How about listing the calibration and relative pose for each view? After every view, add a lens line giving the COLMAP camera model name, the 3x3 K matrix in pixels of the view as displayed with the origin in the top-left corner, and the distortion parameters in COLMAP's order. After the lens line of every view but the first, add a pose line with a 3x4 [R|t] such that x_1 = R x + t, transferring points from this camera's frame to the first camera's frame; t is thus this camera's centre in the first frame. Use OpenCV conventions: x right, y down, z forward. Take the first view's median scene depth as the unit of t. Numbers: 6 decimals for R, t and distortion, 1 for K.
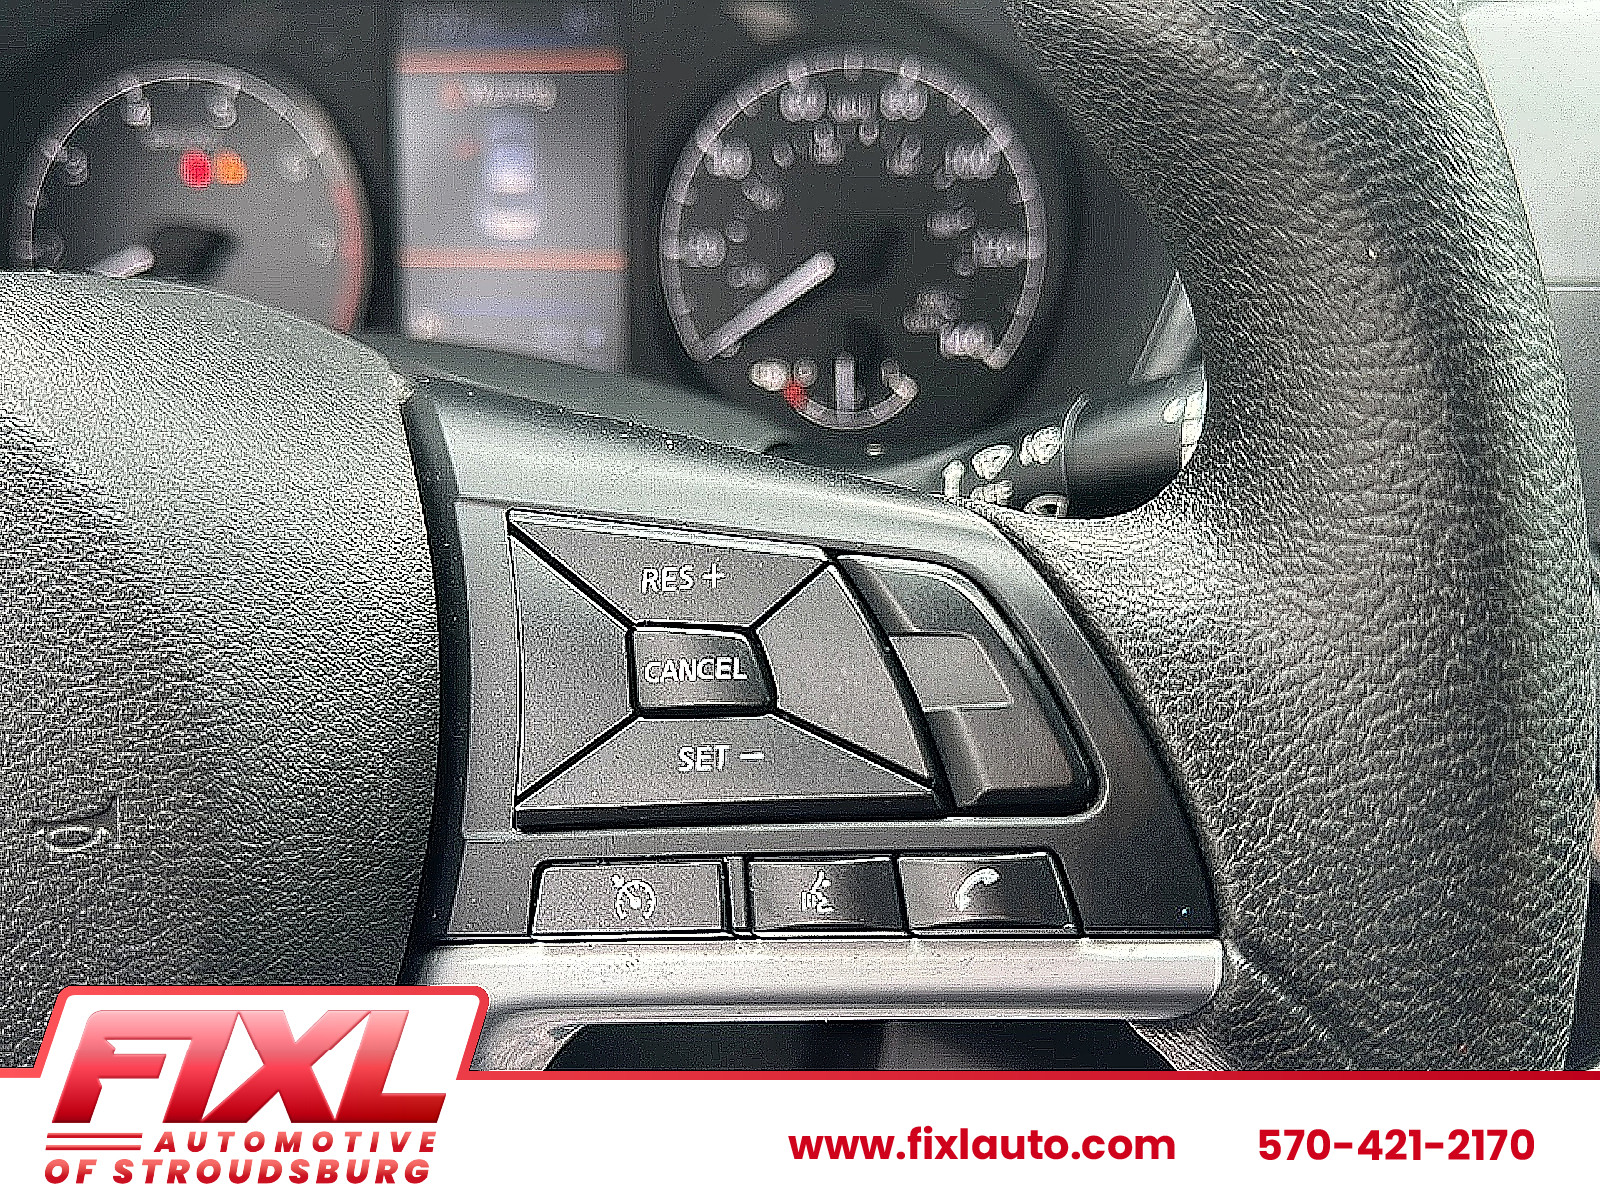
lens RADIAL K [[1449.3, 0, 790.4], [0, 1449.3, 609.0], [0, 0, 1]] dist [0.196903, -0.466241]
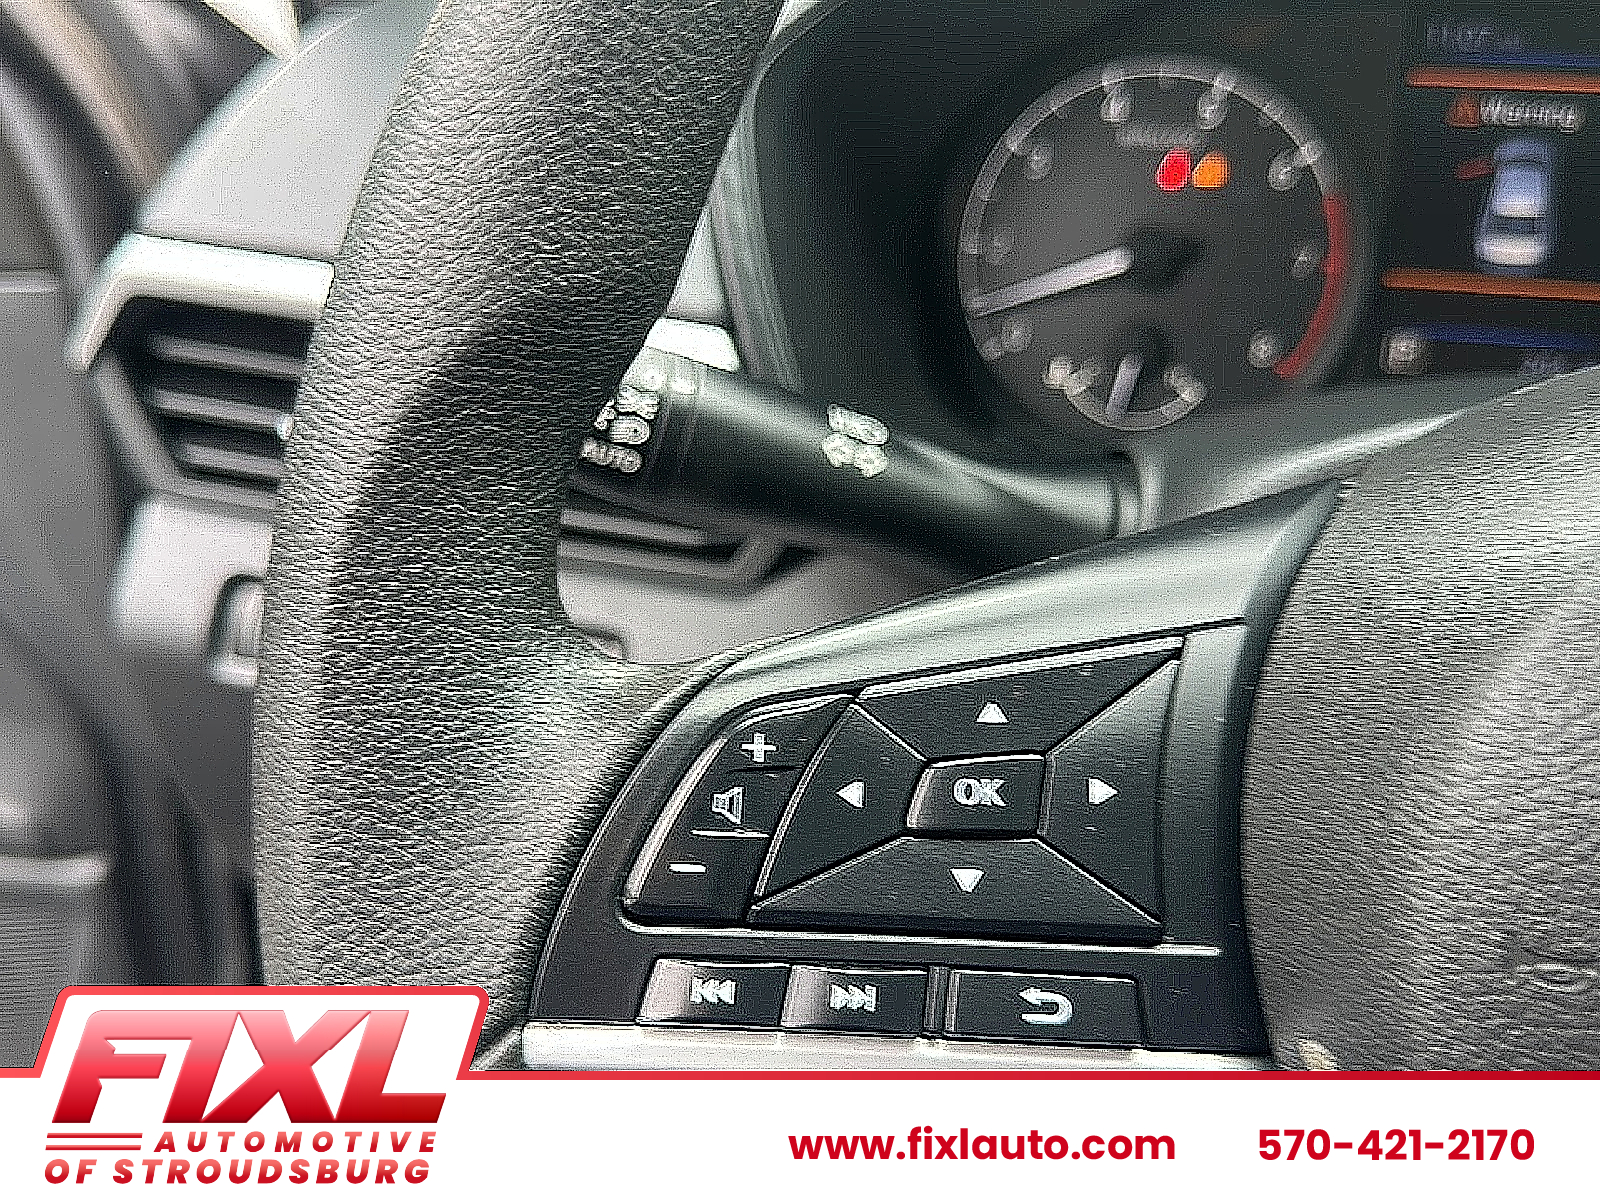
lens RADIAL K [[1449.3, 0, 790.4], [0, 1449.3, 609.0], [0, 0, 1]] dist [0.196903, -0.466241]
pose [[0.989031, 0.089828, -0.117252, -0.512449], [-0.087695, 0.995876, 0.023233, -0.010176], [0.118855, -0.012695, 0.992830, -0.002129]]
